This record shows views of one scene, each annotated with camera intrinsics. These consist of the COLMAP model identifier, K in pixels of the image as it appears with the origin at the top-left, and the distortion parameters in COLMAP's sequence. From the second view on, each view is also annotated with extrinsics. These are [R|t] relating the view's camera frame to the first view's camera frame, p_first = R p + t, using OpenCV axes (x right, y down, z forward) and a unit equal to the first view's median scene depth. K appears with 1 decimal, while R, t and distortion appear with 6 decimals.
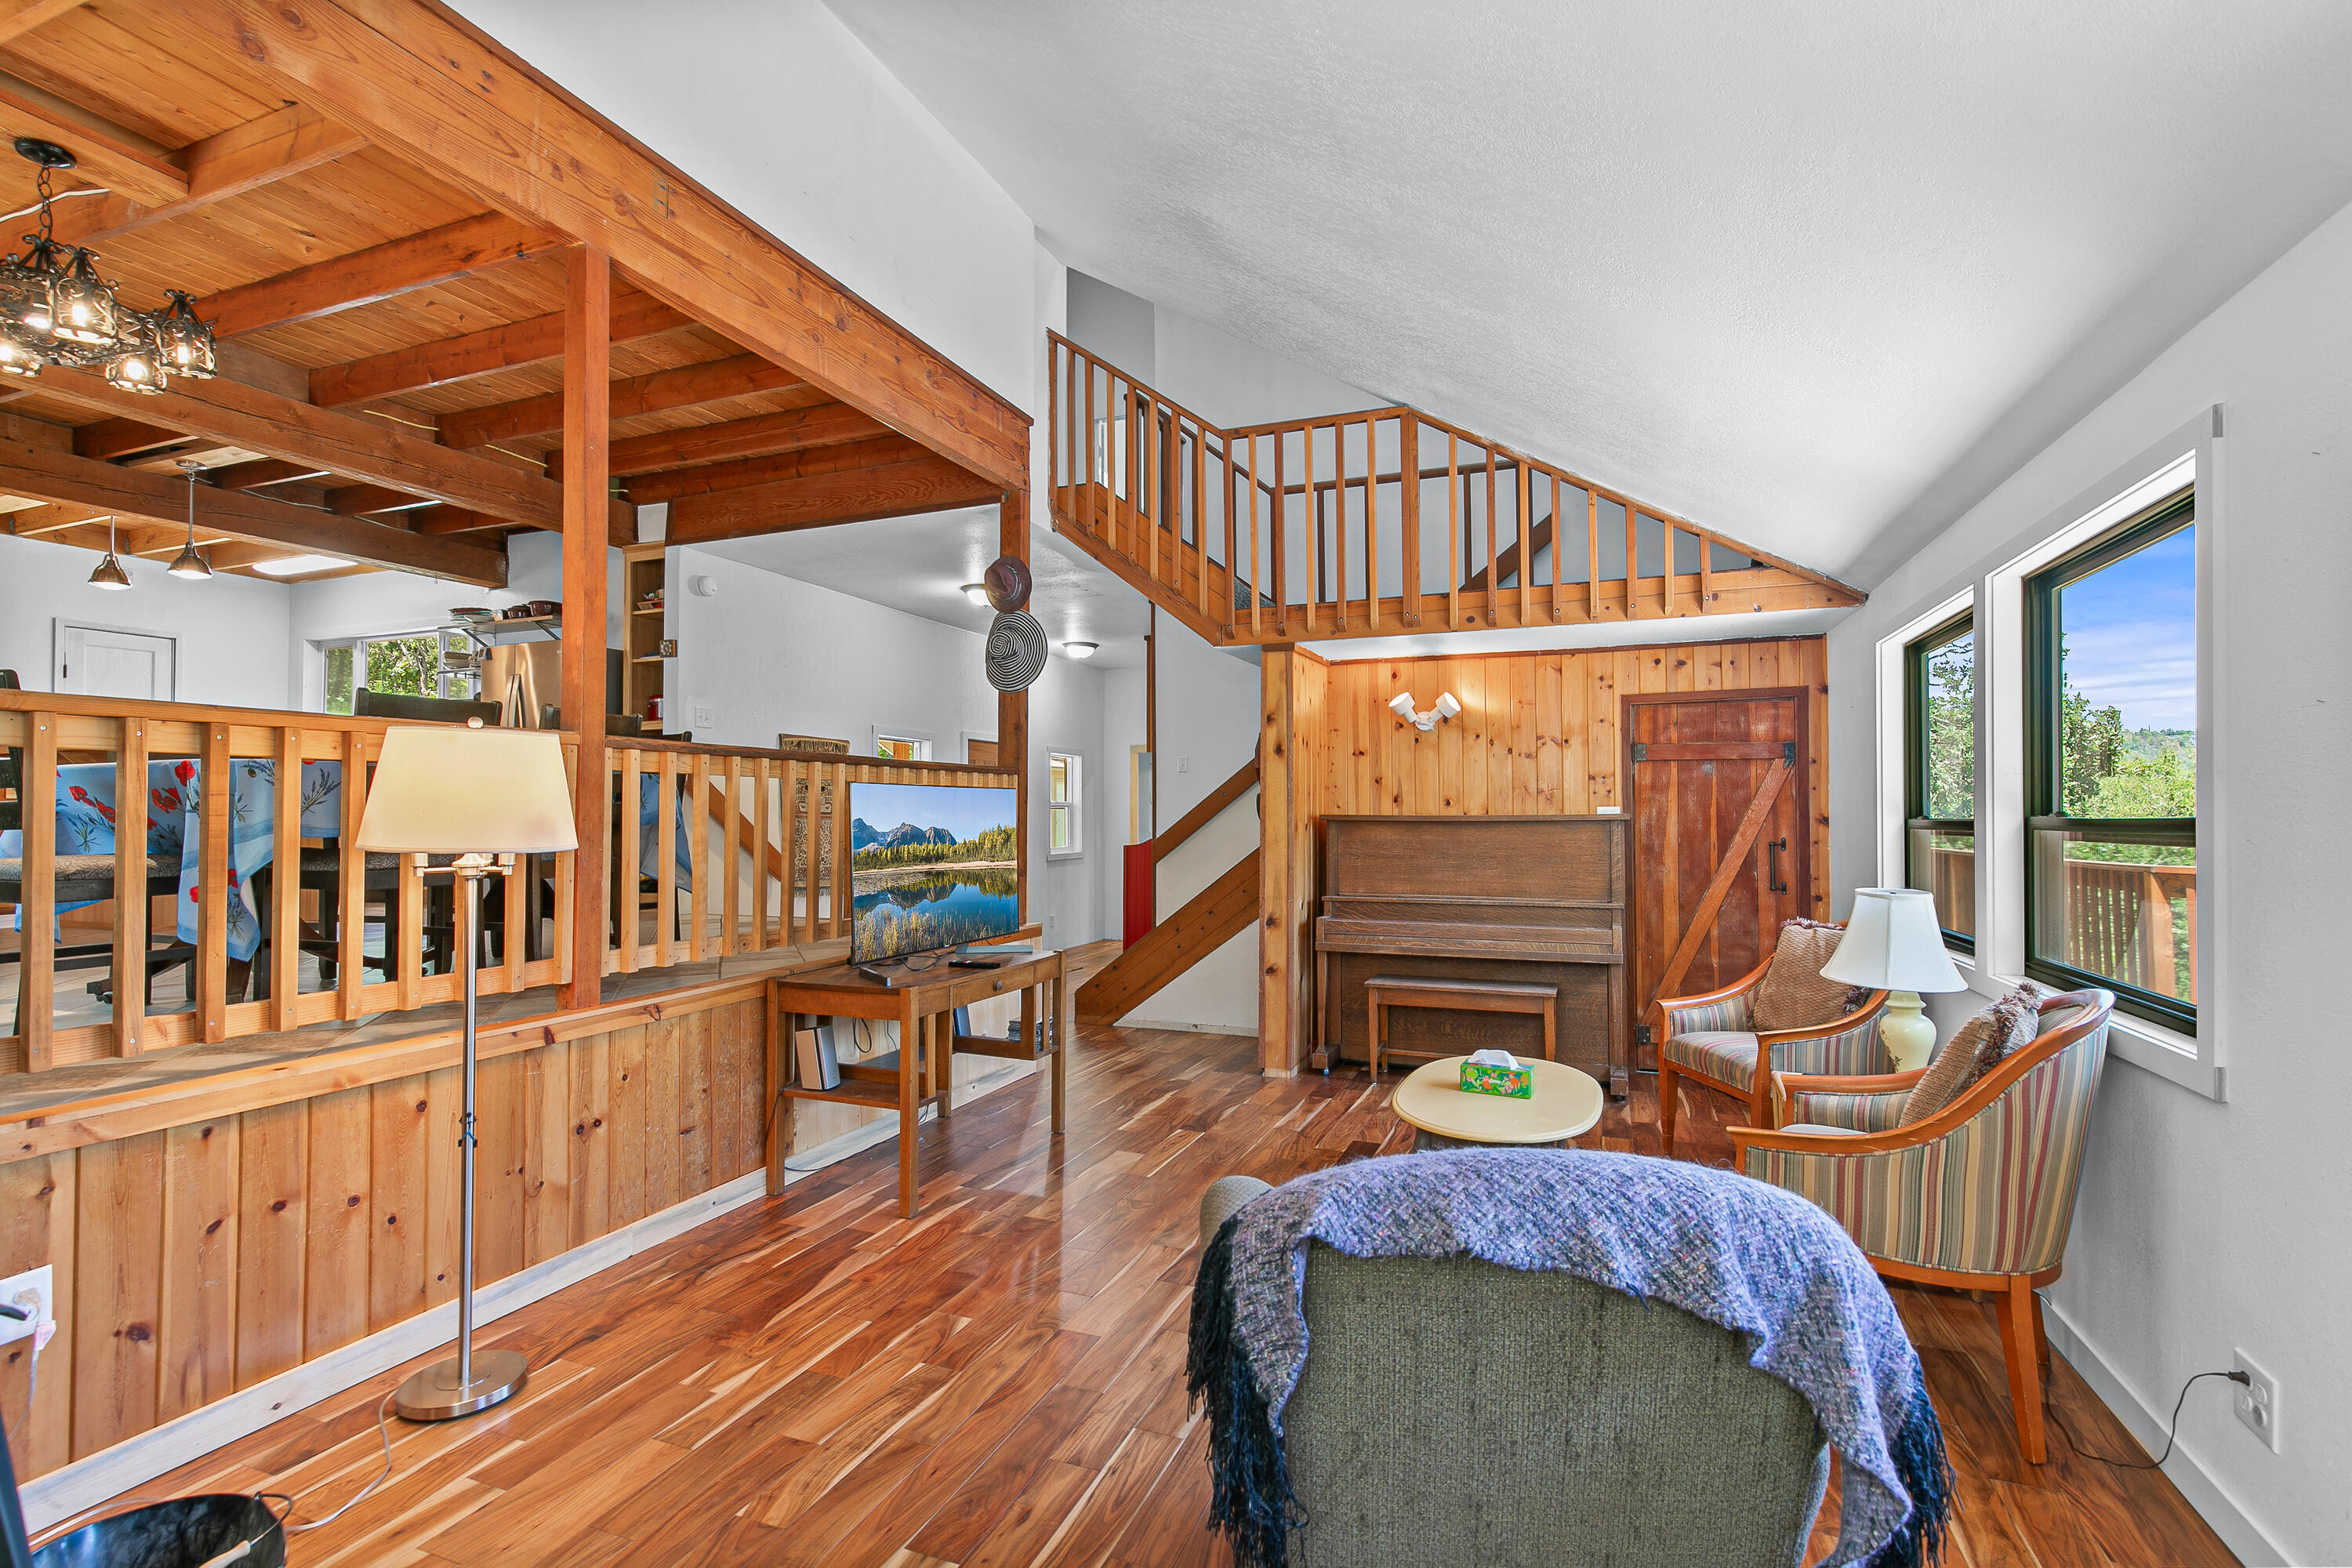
lens RADIAL K [[1059.8, 0, 1176.0], [0, 1059.8, 784.0], [0, 0, 1]] dist [0.001619, -0.000025]
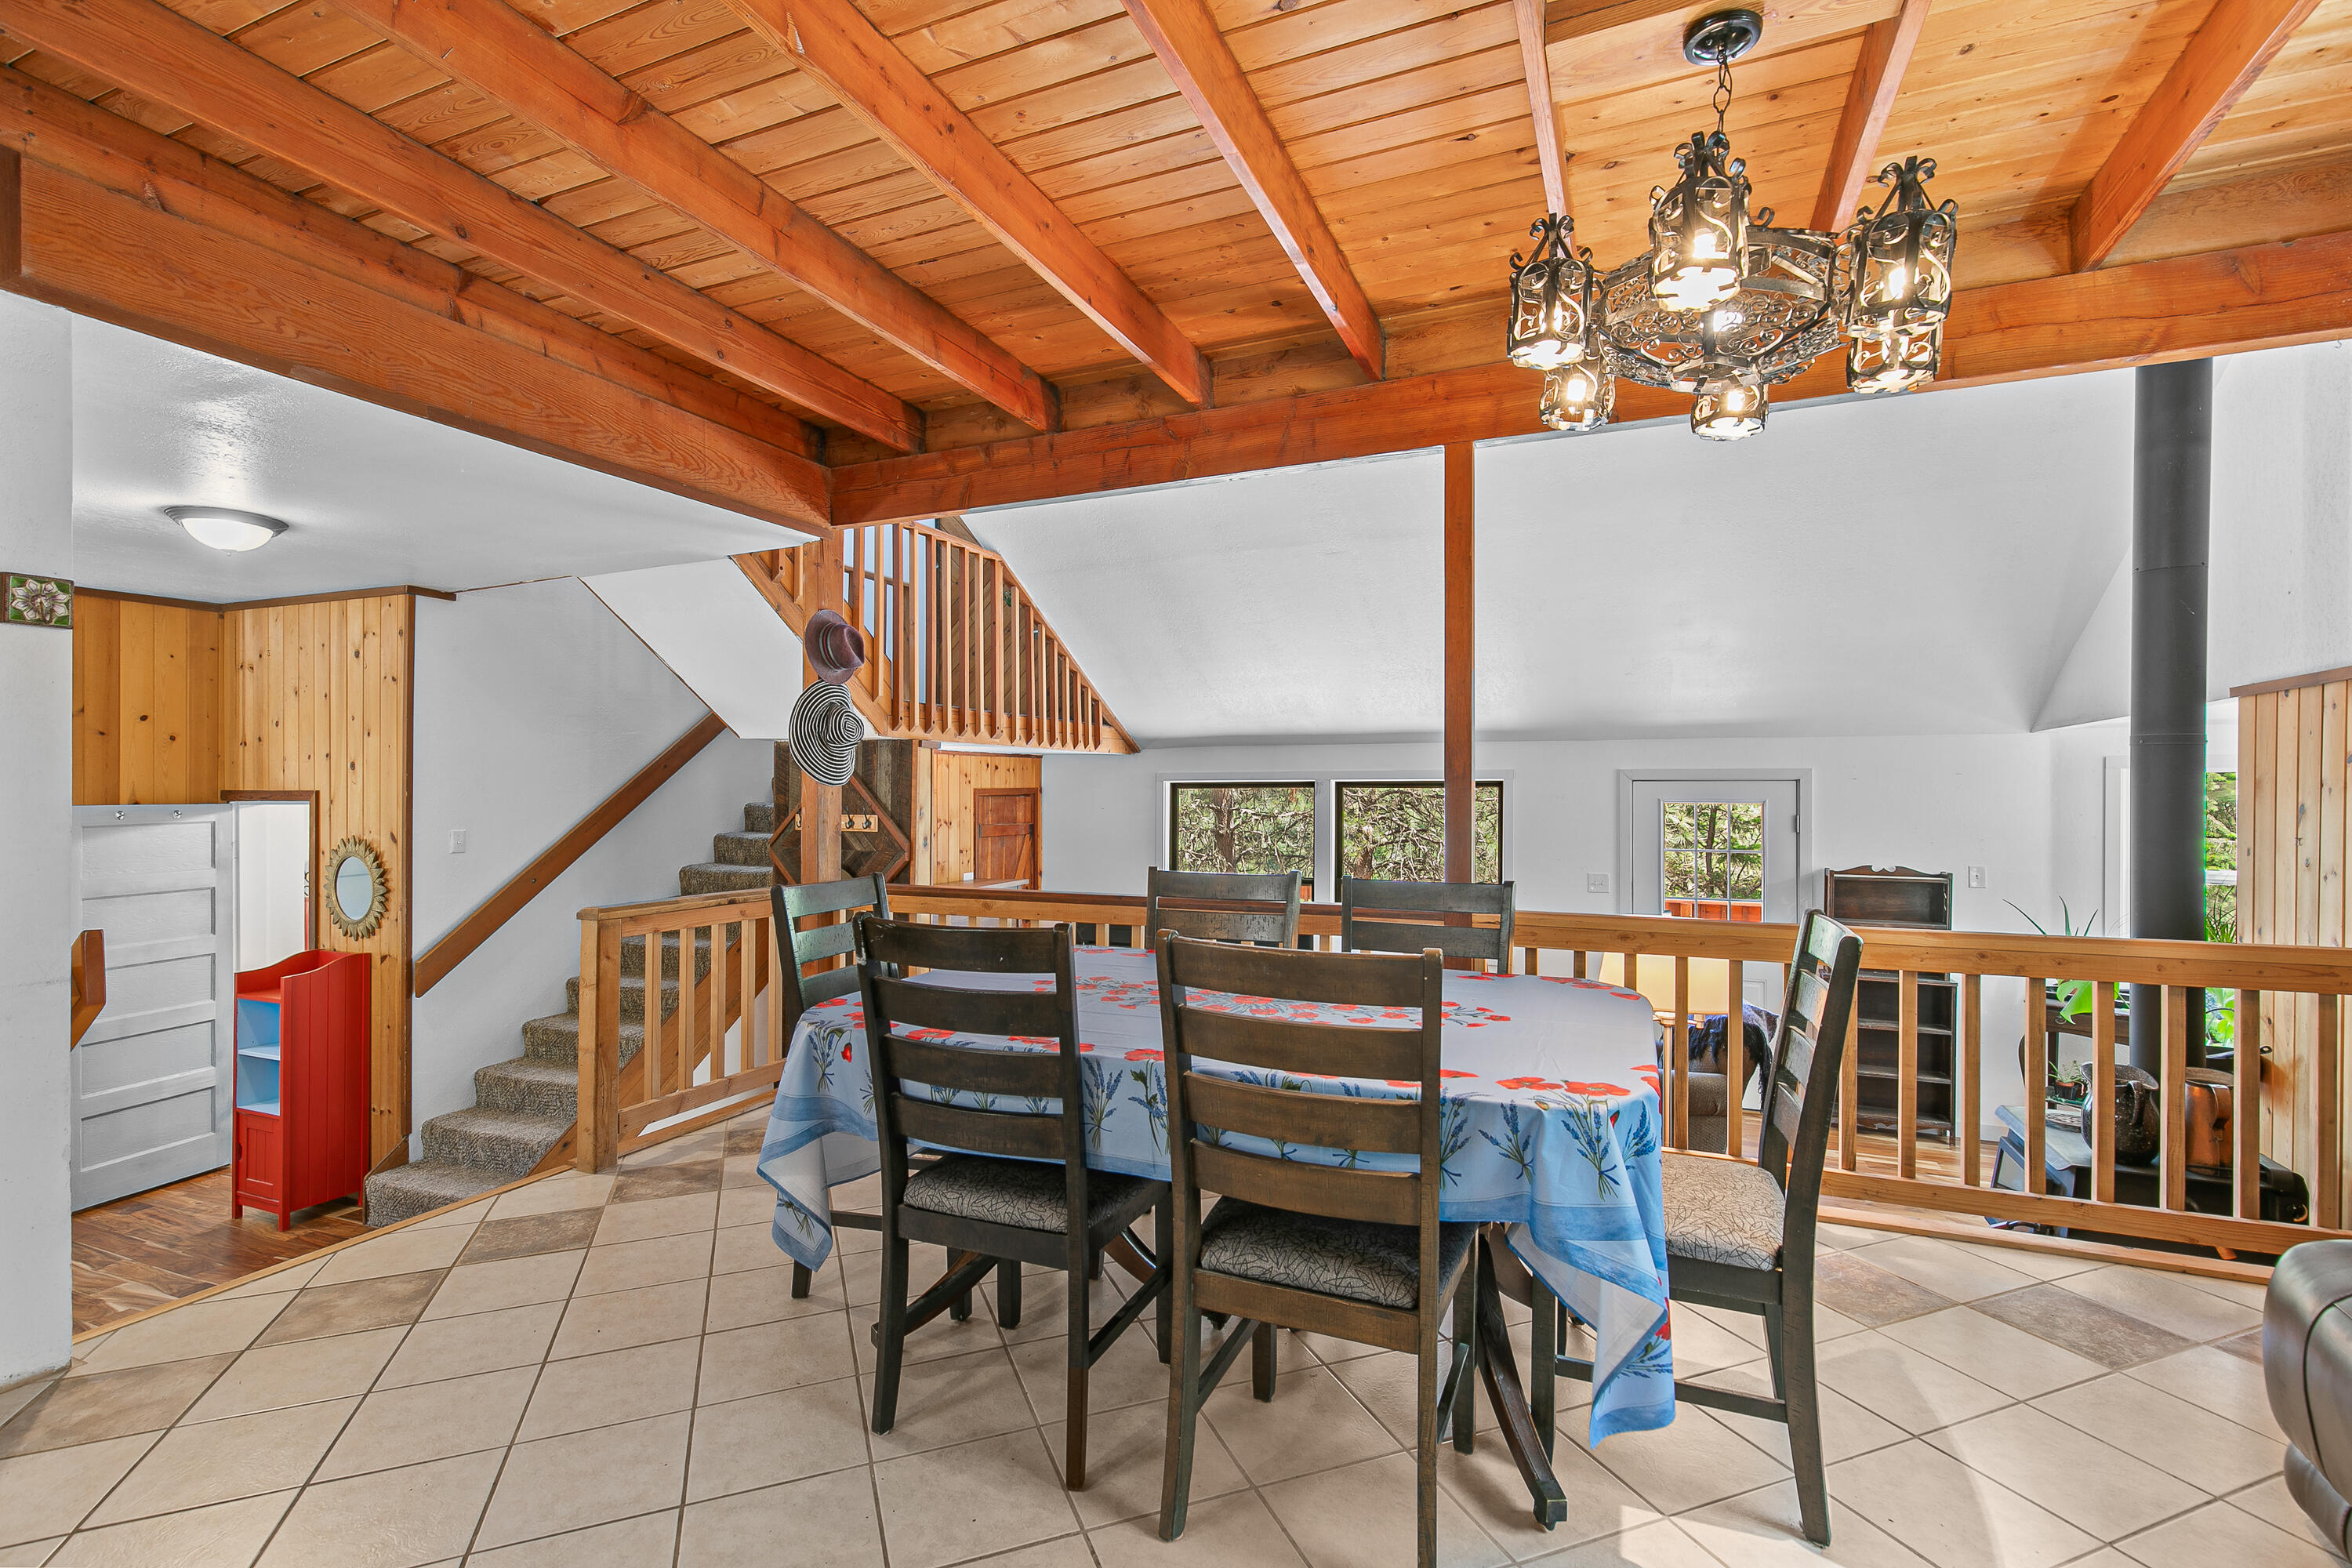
lens RADIAL K [[1059.8, 0, 1176.0], [0, 1059.8, 784.0], [0, 0, 1]] dist [0.001619, -0.000025]
pose [[0.031237, 0.006734, 0.999489, -0.935533], [-0.028953, 0.999564, -0.005829, -0.092160], [-0.999093, -0.028756, 0.031419, 0.725589]]
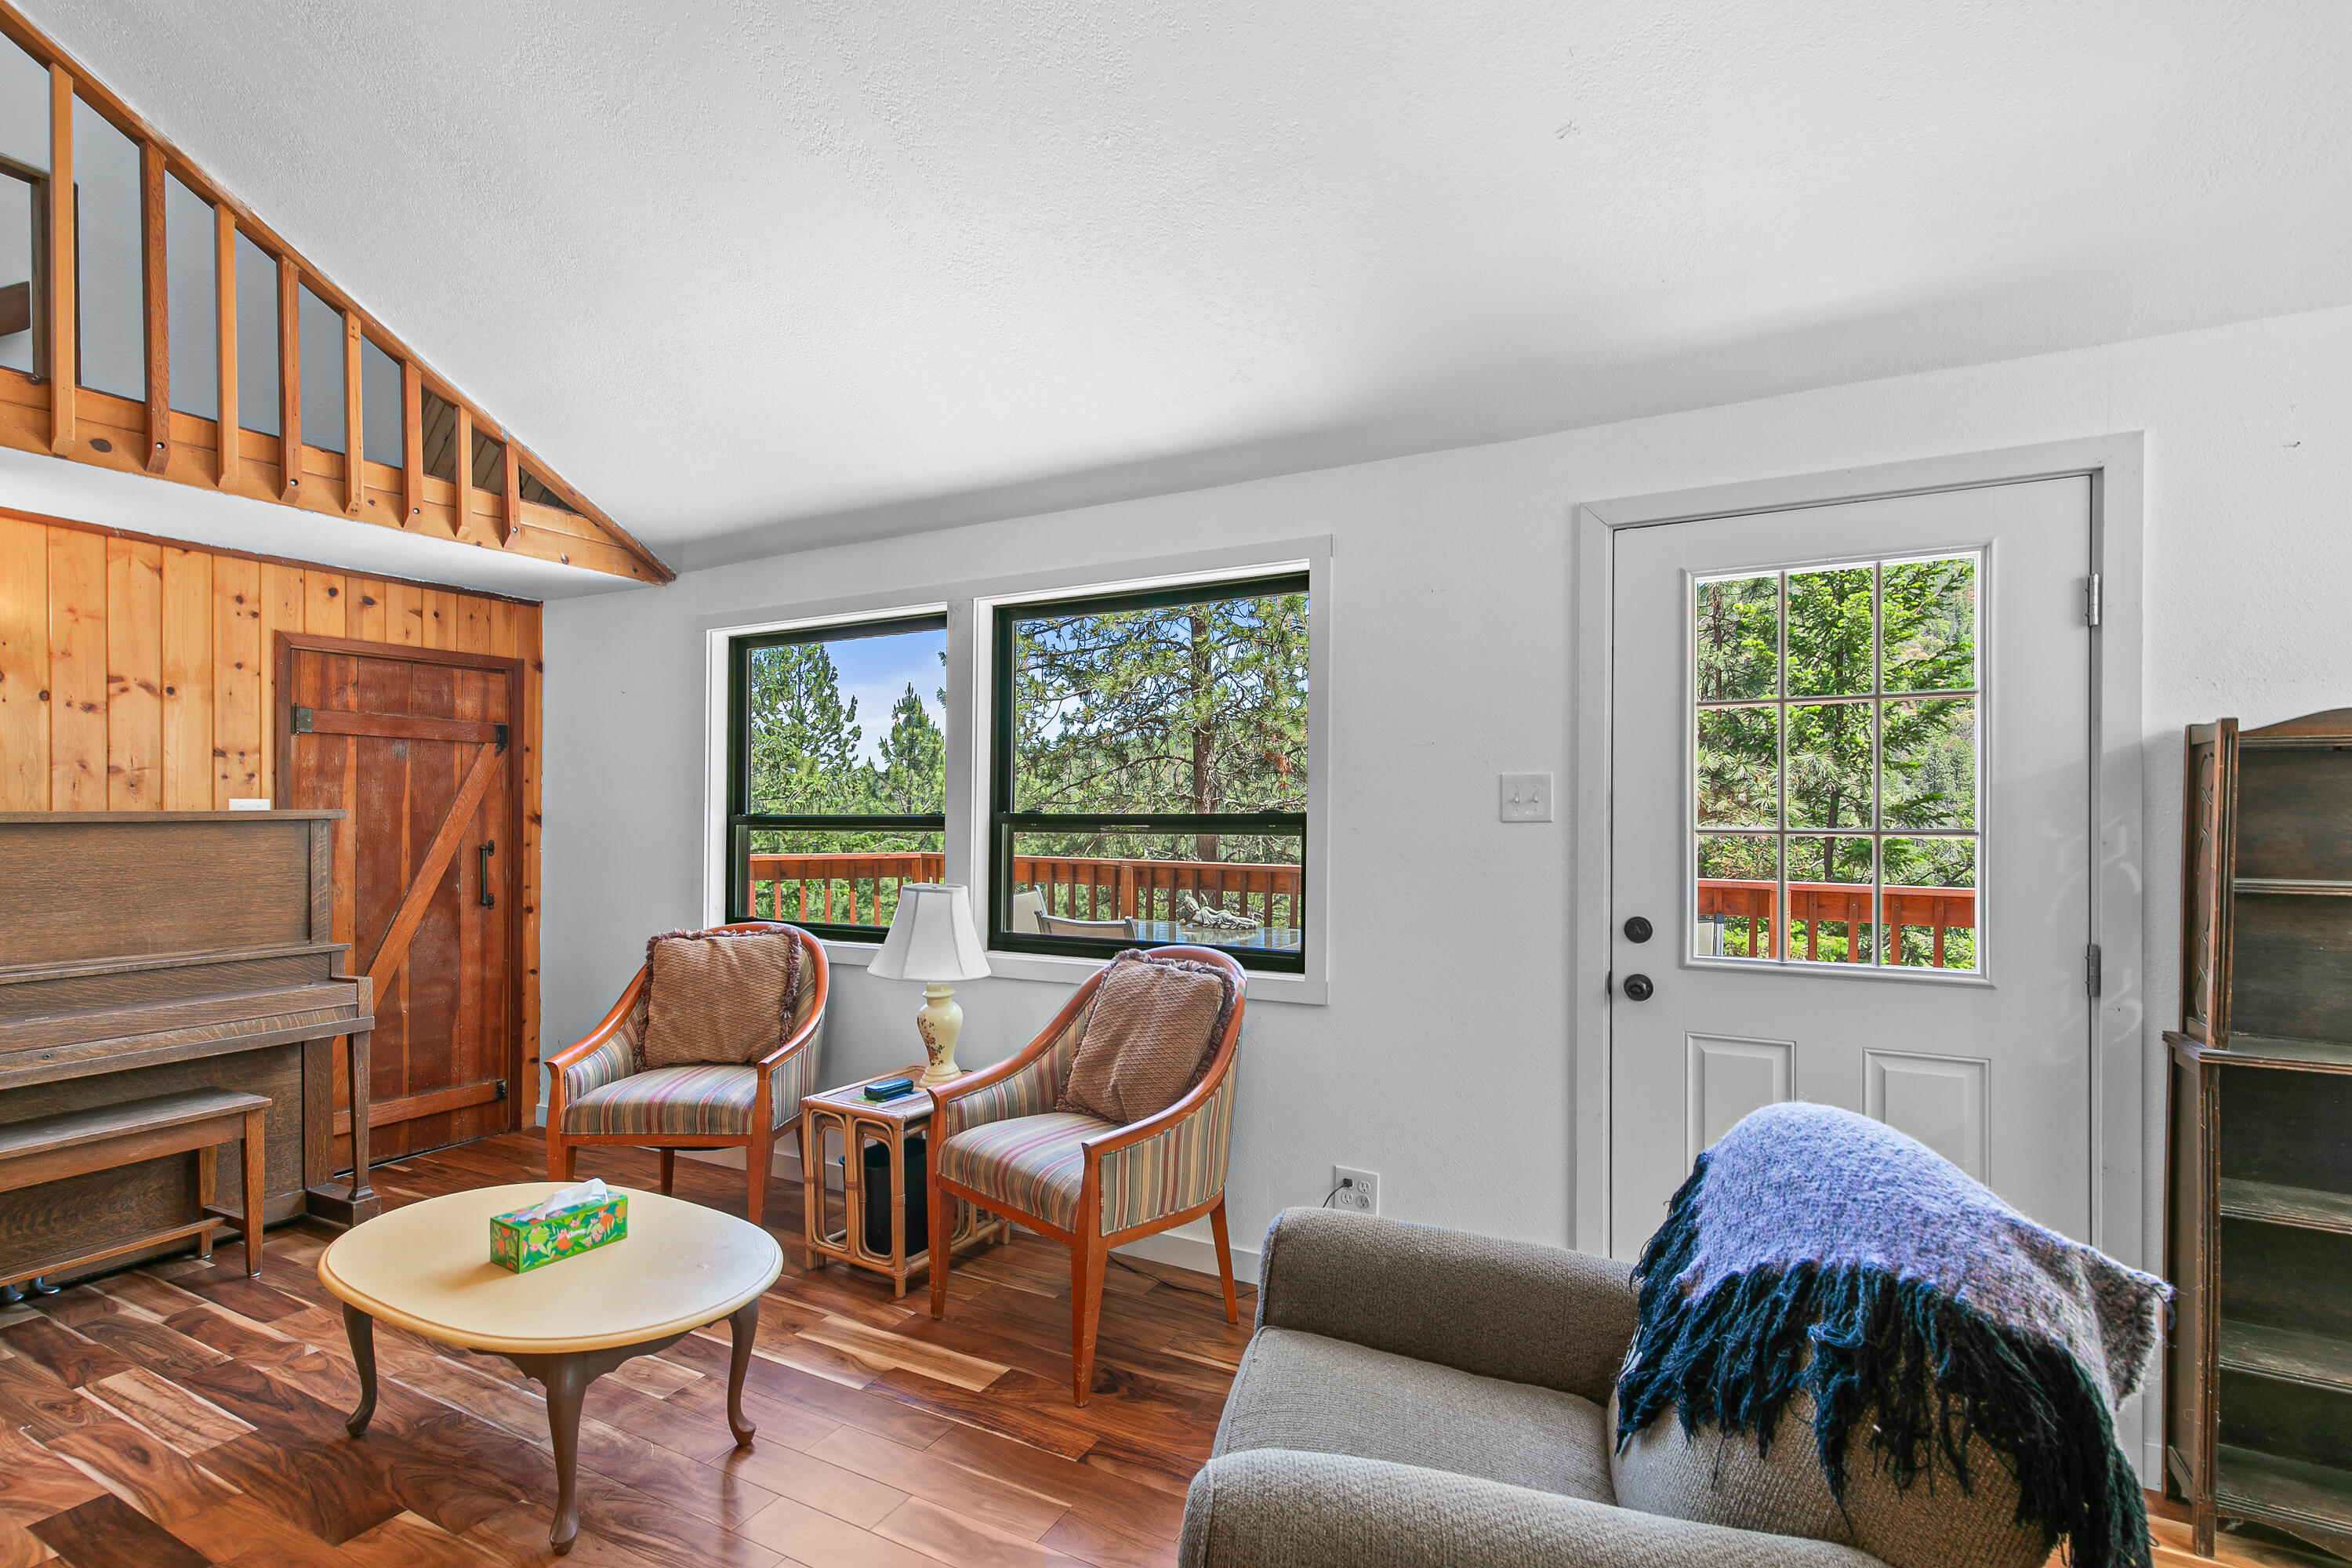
lens RADIAL K [[1072.1, 0, 1179.0], [0, 1072.1, 810.1], [0, 0, 1]] dist [0.003998, 0.000499]
pose [[0.114470, 0.004857, 0.993415, -0.187452], [-0.029591, 0.999561, -0.001478, 0.012760], [-0.992986, -0.029227, 0.114564, 0.369569]]
